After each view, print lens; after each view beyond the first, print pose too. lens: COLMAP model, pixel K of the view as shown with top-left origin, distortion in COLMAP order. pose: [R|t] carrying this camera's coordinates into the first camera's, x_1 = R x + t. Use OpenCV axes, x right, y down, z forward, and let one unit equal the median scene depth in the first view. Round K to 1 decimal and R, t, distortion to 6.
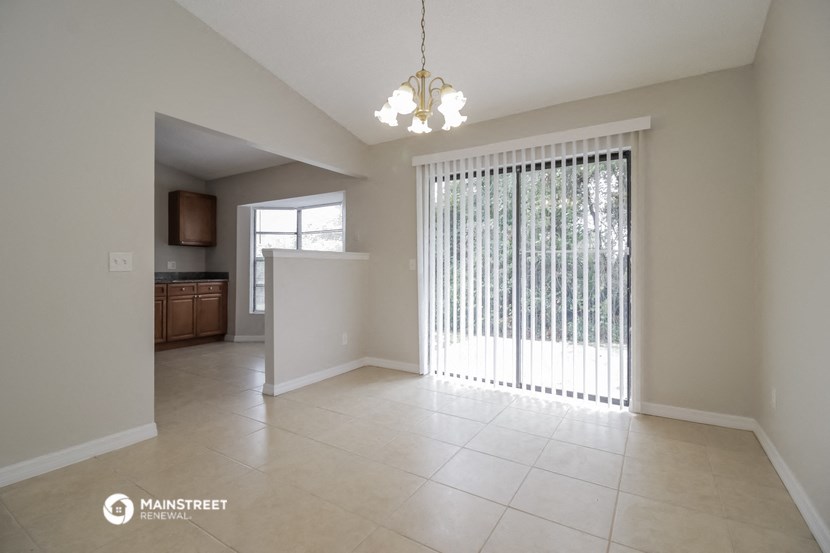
lens RADIAL K [[384.6, 0, 417.2], [0, 384.6, 272.9], [0, 0, 1]] dist [0.000078, -0.000640]
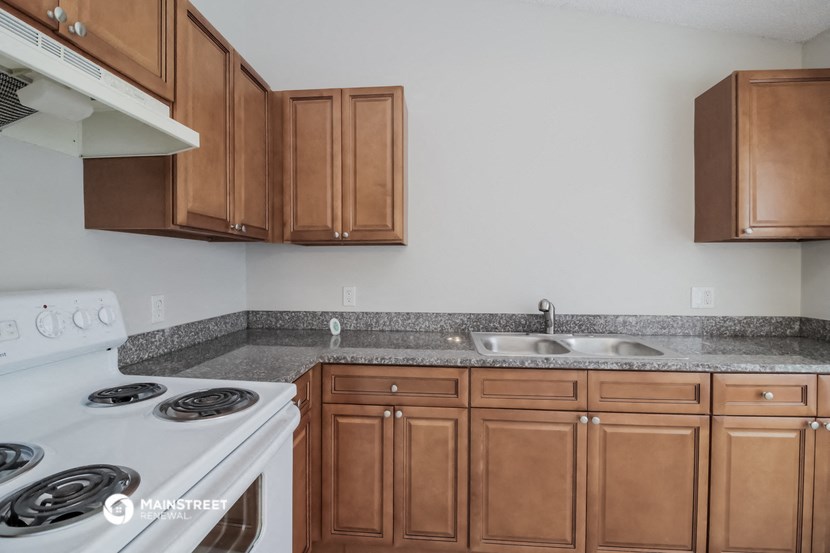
lens RADIAL K [[384.6, 0, 417.2], [0, 384.6, 272.9], [0, 0, 1]] dist [0.000078, -0.000640]
pose [[0.467565, 0.012650, -0.883868, -0.313864], [-0.003743, 0.999917, 0.012331, -0.032905], [0.883951, -0.002457, 0.467573, 0.418388]]
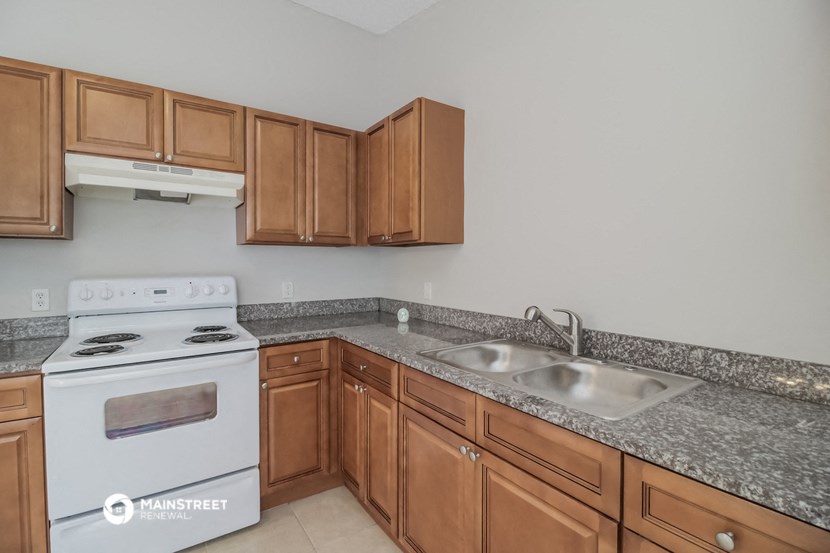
lens RADIAL K [[384.6, 0, 417.2], [0, 384.6, 272.9], [0, 0, 1]] dist [0.000078, -0.000640]
pose [[-0.389902, 0.018733, -0.920666, -0.292449], [-0.006816, 0.999707, 0.023228, -0.034124], [0.920831, 0.015332, -0.389660, 0.620012]]
